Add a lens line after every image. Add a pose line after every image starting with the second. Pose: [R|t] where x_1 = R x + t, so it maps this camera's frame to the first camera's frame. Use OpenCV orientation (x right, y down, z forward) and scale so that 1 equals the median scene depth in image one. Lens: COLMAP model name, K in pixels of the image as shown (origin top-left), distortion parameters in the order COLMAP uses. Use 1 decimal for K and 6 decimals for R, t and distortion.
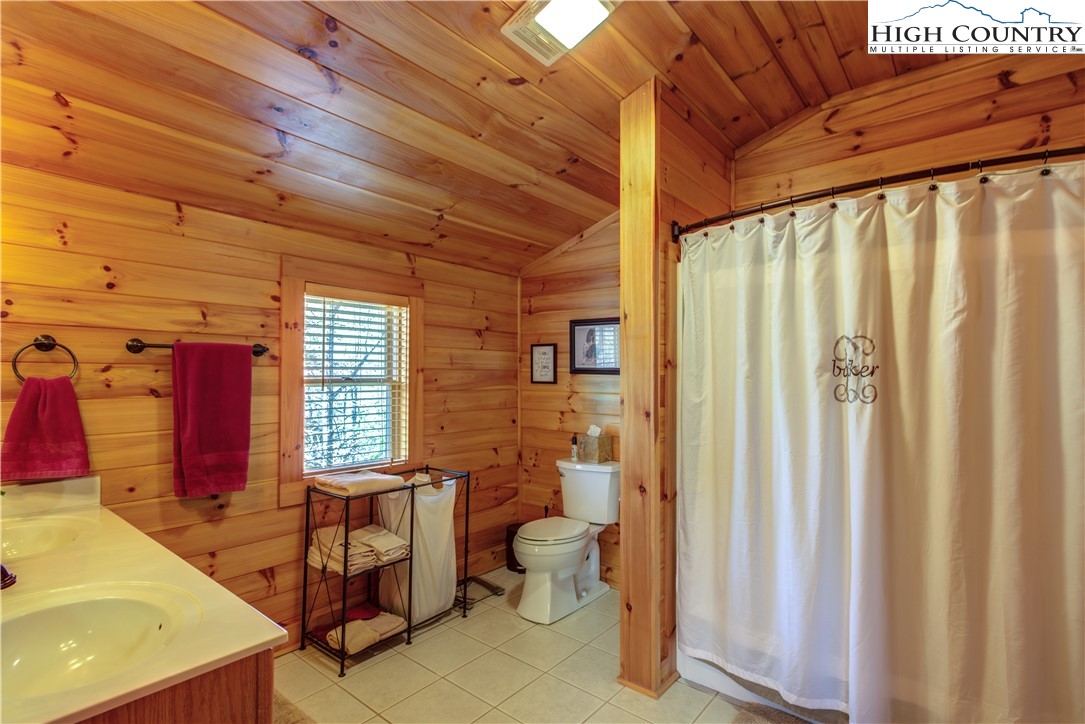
lens RADIAL K [[518.9, 0, 540.2], [0, 518.9, 360.0], [0, 0, 1]] dist [0.009685, 0.000386]
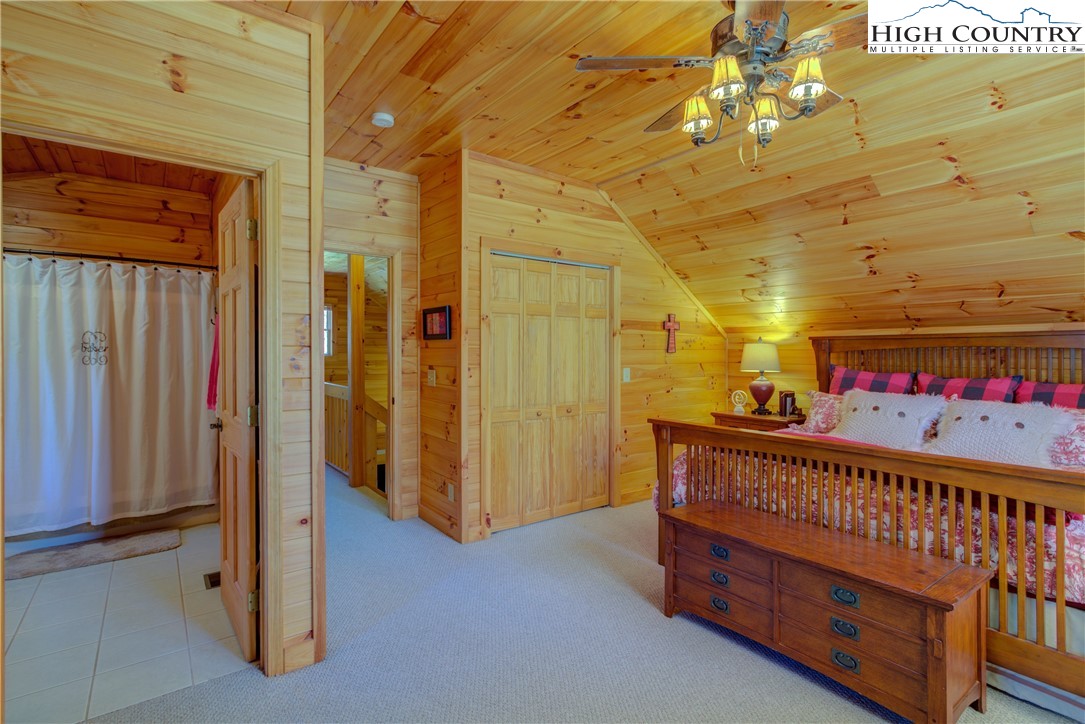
lens RADIAL K [[518.9, 0, 540.2], [0, 518.9, 360.0], [0, 0, 1]] dist [0.009685, 0.000386]
pose [[0.228754, -0.023026, 0.973212, -0.961197], [-0.024071, 0.999281, 0.029301, -0.036908], [-0.973187, -0.030129, 0.228035, -1.126081]]
